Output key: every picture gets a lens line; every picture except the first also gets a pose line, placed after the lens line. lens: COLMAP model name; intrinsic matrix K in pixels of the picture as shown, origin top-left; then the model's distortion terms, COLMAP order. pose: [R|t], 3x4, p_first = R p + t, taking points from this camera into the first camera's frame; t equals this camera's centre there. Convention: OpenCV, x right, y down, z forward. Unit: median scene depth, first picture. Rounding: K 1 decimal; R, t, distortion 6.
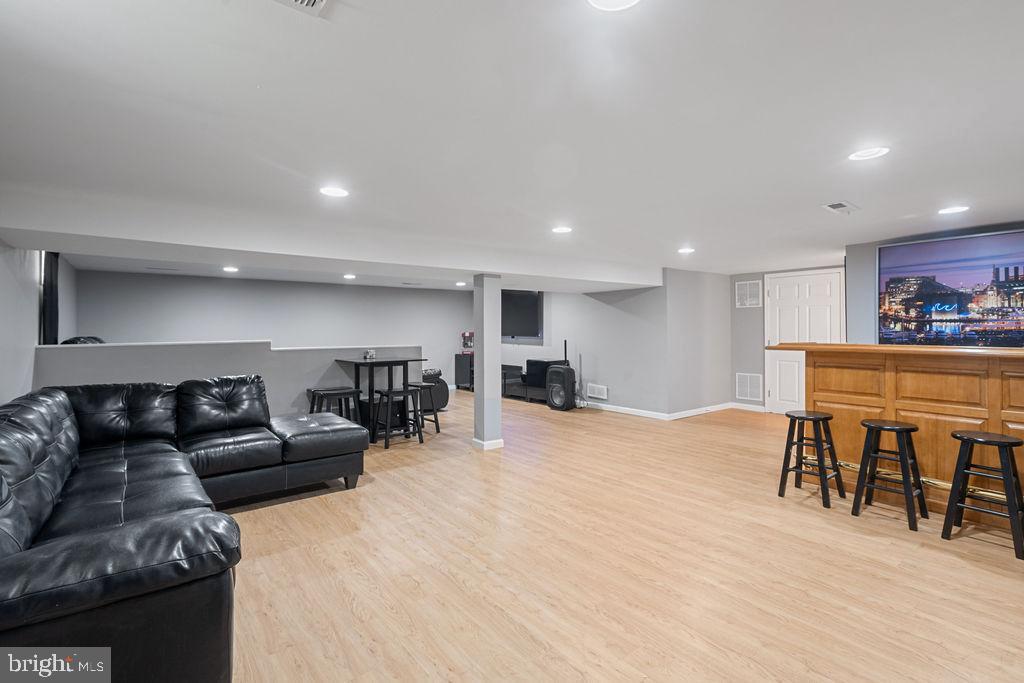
lens RADIAL K [[476.1, 0, 510.9], [0, 476.1, 331.6], [0, 0, 1]] dist [-0.003541, 0.000603]
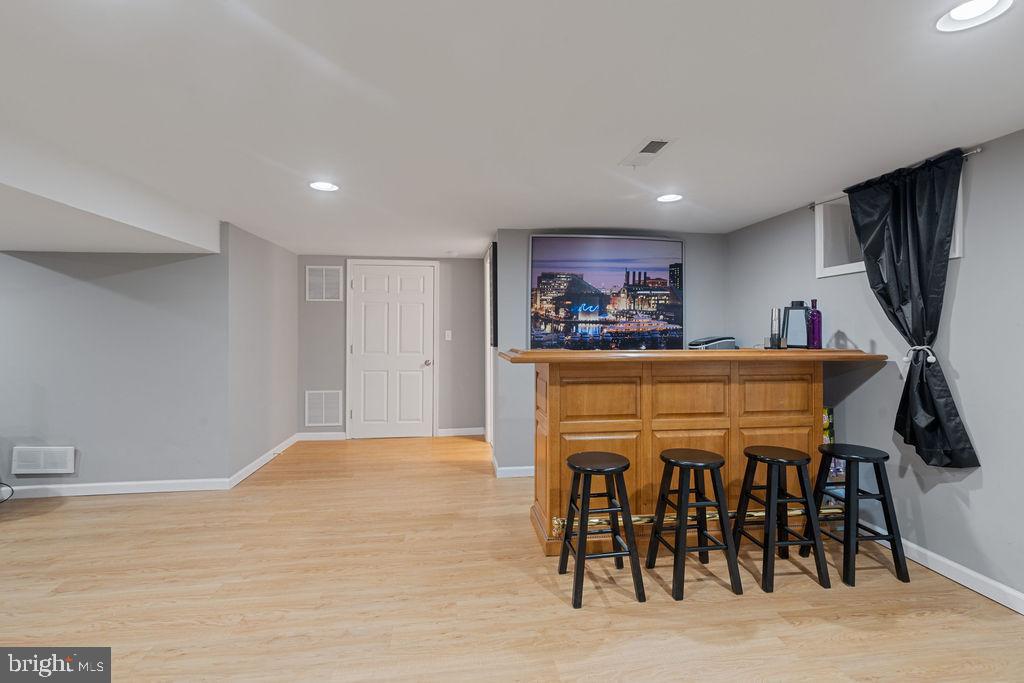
lens RADIAL K [[476.1, 0, 510.9], [0, 476.1, 331.6], [0, 0, 1]] dist [-0.003541, 0.000603]
pose [[0.497907, 0.002218, 0.867228, 0.002740], [0.002837, 0.999987, -0.004187, -0.000077], [-0.867226, 0.004545, 0.497894, 0.670494]]
